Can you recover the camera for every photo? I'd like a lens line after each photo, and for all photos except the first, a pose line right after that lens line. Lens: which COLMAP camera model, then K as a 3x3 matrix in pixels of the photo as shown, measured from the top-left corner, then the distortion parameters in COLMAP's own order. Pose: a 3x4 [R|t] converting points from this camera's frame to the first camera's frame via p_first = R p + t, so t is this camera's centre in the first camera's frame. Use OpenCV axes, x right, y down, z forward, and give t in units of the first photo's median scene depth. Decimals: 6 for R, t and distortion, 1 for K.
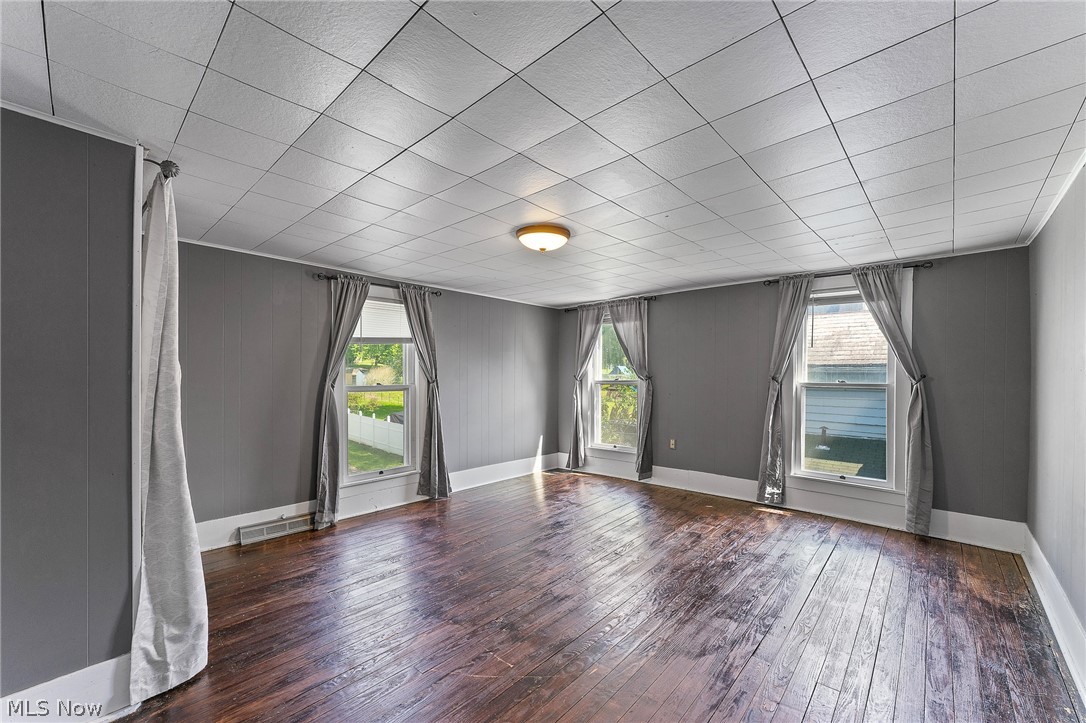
lens RADIAL K [[435.9, 0, 542.8], [0, 435.9, 368.7], [0, 0, 1]] dist [-0.001862, -0.000176]
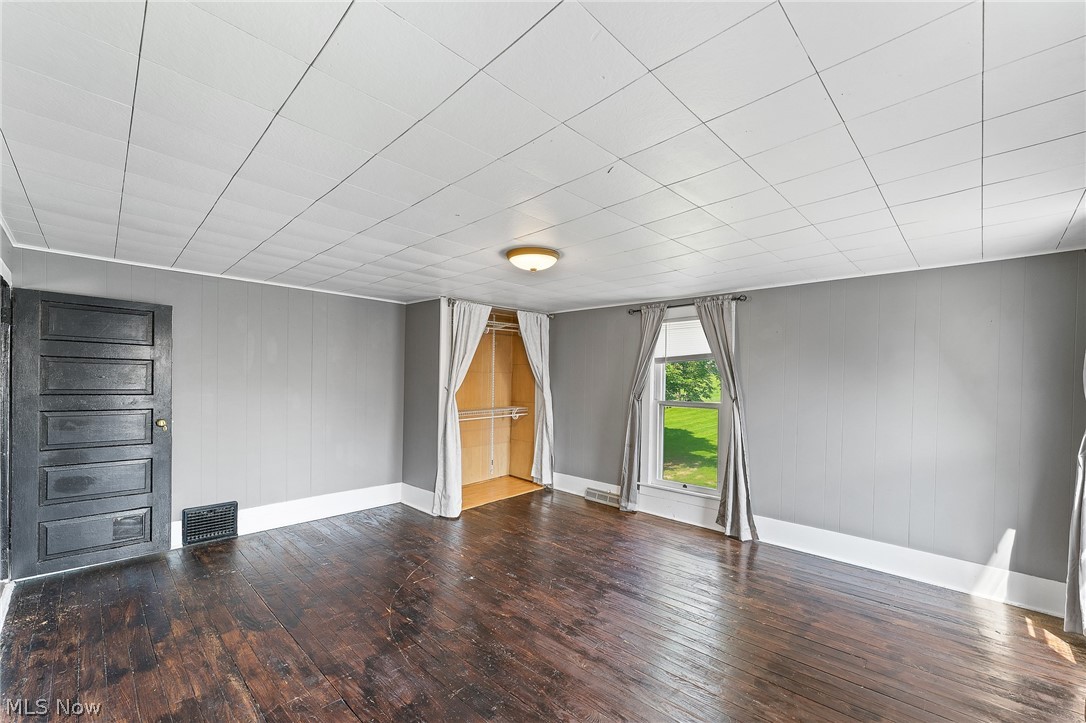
lens RADIAL K [[435.9, 0, 548.6], [0, 435.9, 382.1], [0, 0, 1]] dist [-0.001862, -0.000176]
pose [[-0.022699, -0.001990, -0.999740, 0.691032], [-0.003967, 0.999990, -0.001900, -0.005510], [0.999734, 0.003923, -0.022706, 0.720204]]
